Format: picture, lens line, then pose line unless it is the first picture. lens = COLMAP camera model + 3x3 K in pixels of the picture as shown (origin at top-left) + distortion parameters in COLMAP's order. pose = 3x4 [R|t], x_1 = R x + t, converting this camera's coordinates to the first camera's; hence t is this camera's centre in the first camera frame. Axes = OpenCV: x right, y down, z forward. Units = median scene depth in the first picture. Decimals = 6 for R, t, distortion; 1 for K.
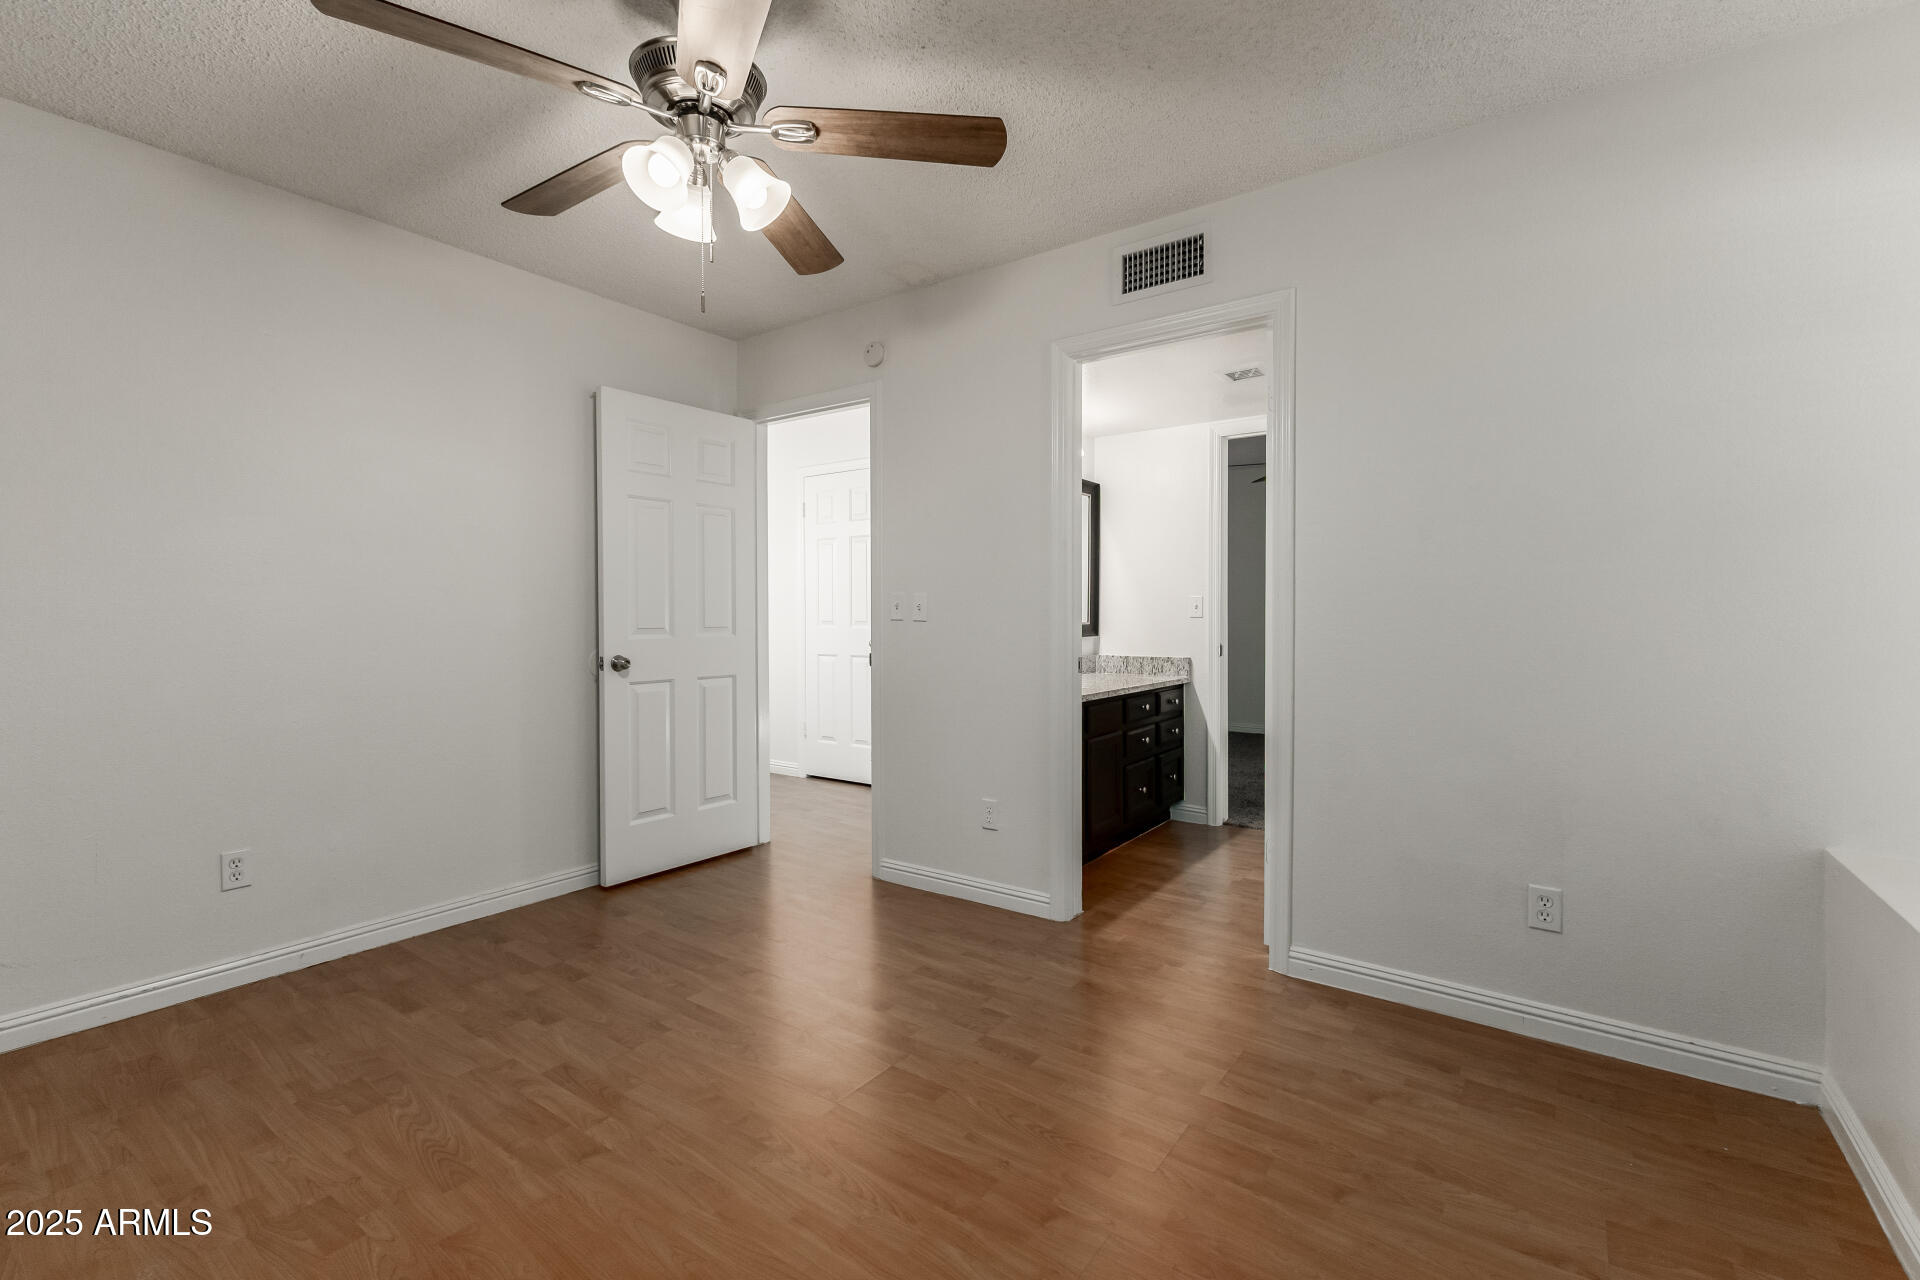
lens RADIAL K [[824.6, 0, 969.6], [0, 824.6, 635.5], [0, 0, 1]] dist [0.008635, -0.000047]
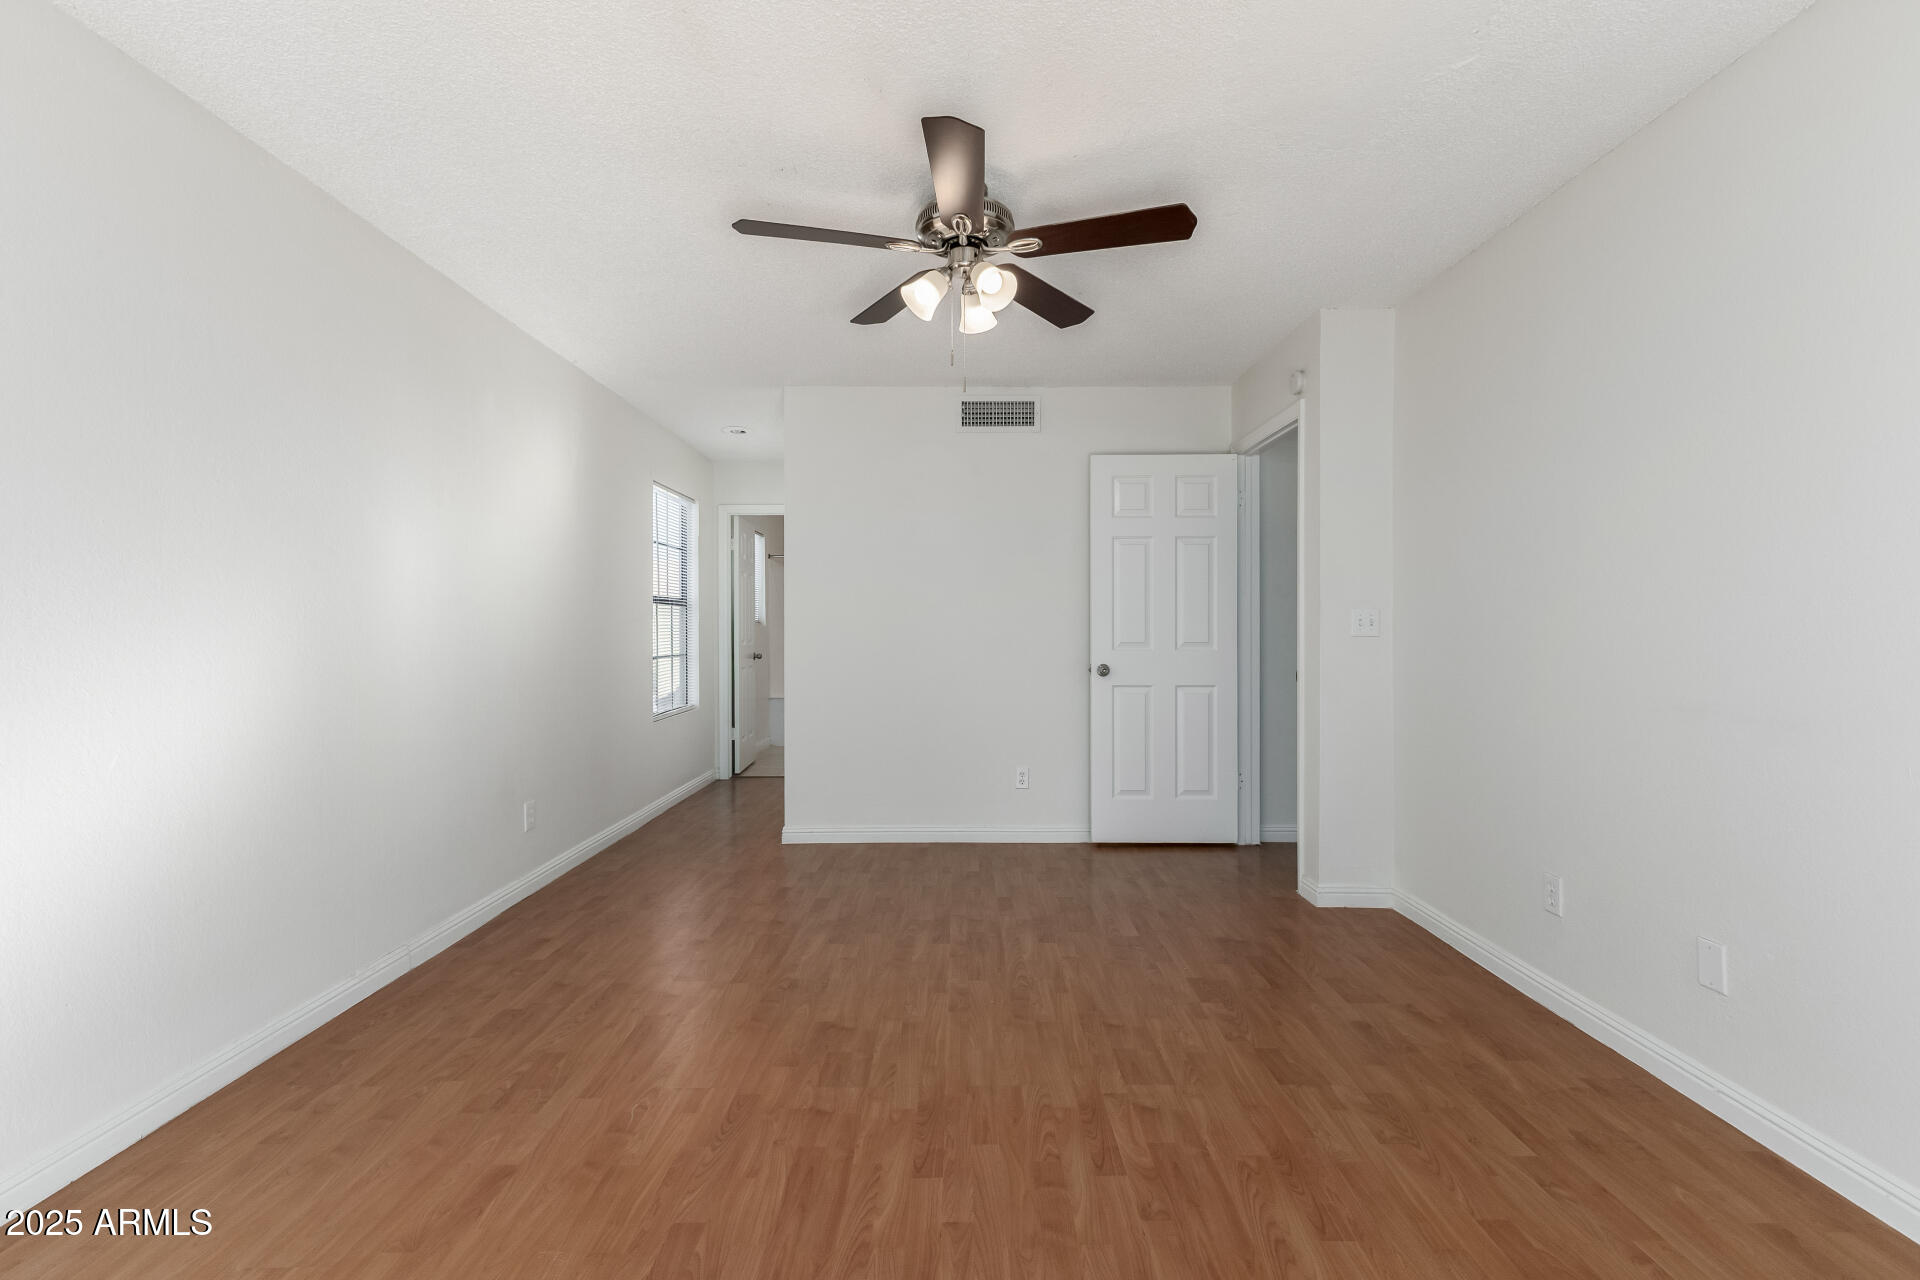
lens RADIAL K [[824.6, 0, 969.6], [0, 824.6, 635.5], [0, 0, 1]] dist [0.008635, -0.000047]
pose [[-0.577148, 0.013032, 0.816535, -1.172452], [0.021462, 0.999769, -0.000786, -0.012348], [-0.816357, 0.017071, -0.577295, 1.685565]]
